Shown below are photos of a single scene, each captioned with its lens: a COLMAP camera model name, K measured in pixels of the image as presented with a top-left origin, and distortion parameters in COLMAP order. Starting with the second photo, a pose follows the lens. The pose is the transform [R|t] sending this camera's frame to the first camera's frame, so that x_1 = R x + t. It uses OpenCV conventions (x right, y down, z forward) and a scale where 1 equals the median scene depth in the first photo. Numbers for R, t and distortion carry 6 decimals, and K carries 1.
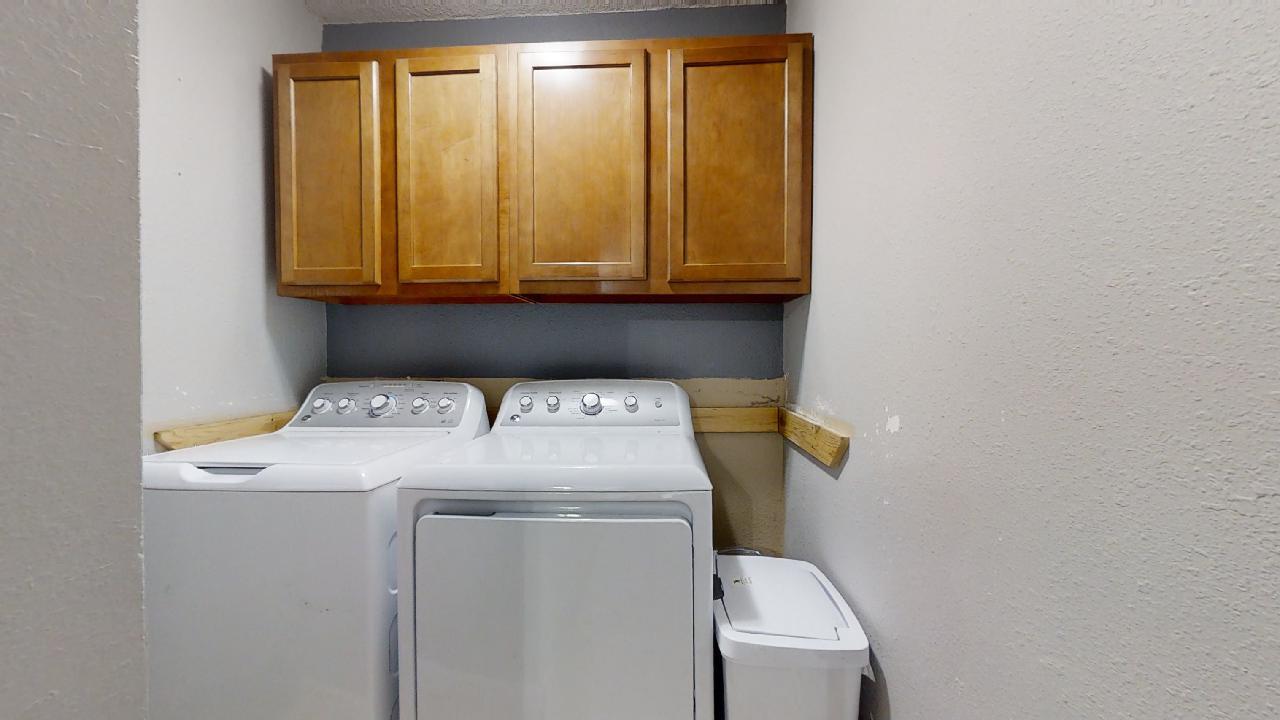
lens RADIAL K [[467.8, 0, 637.8], [0, 467.8, 362.7], [0, 0, 1]] dist [-0.000944, 0.000164]
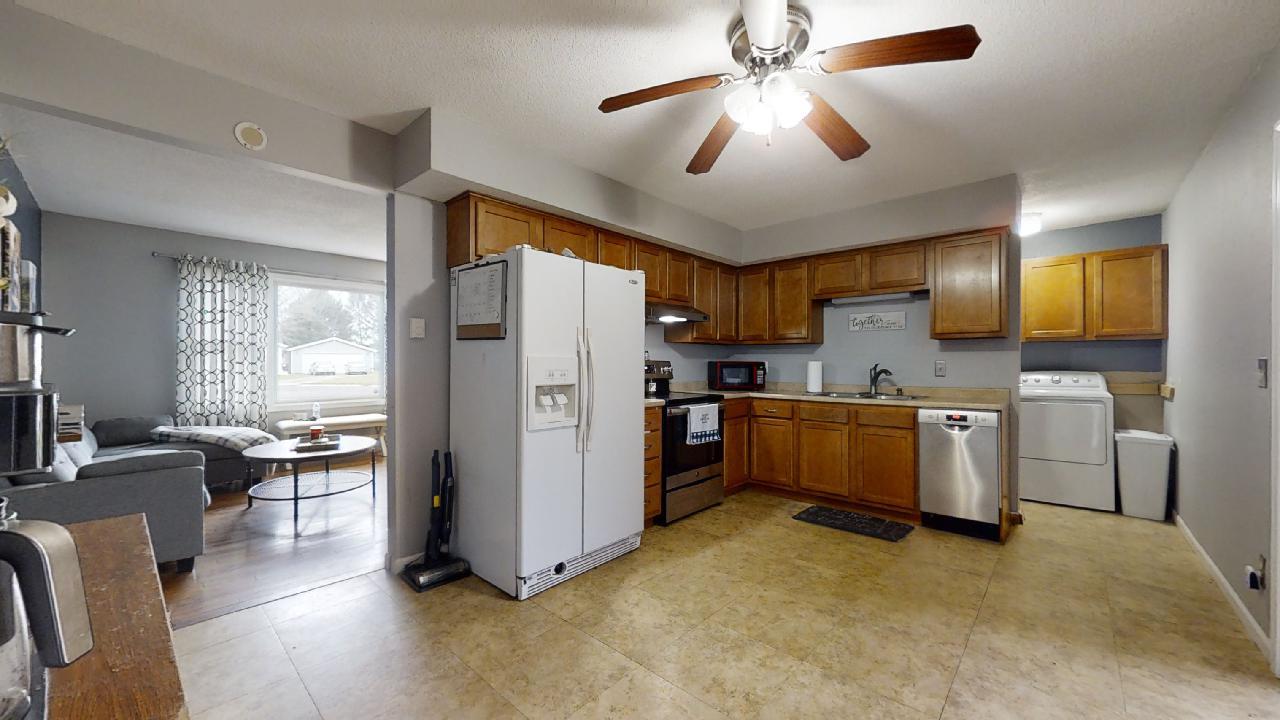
lens RADIAL K [[467.8, 0, 642.5], [0, 467.8, 364.0], [0, 0, 1]] dist [-0.000944, 0.000164]
pose [[0.779356, -0.003591, -0.626571, -0.303784], [-0.002418, 0.999959, -0.008738, 0.028462], [0.626577, 0.008325, 0.779315, -3.008436]]
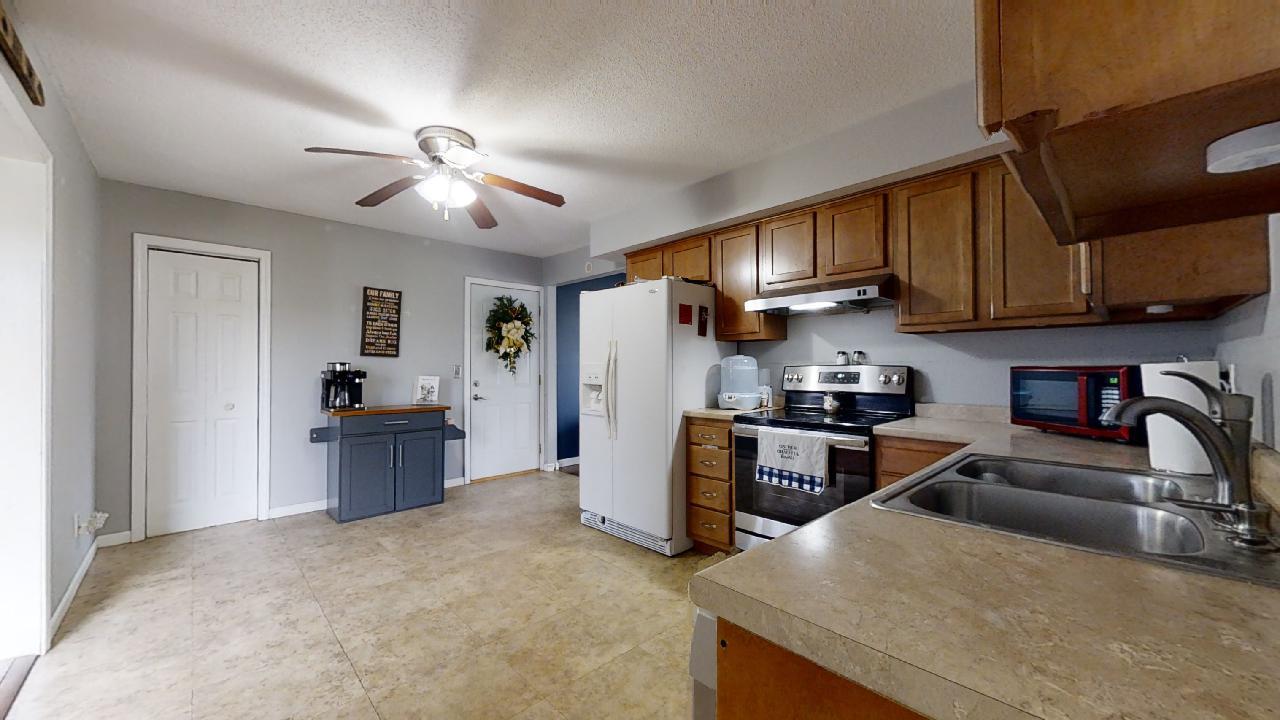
lens RADIAL K [[467.8, 0, 638.9], [0, 467.8, 360.0], [0, 0, 1]] dist [-0.000944, 0.000164]
pose [[-0.680997, -0.014980, -0.732133, 0.221582], [-0.007842, 0.999883, -0.013163, -0.033380], [0.732245, -0.003222, -0.681034, 2.341687]]
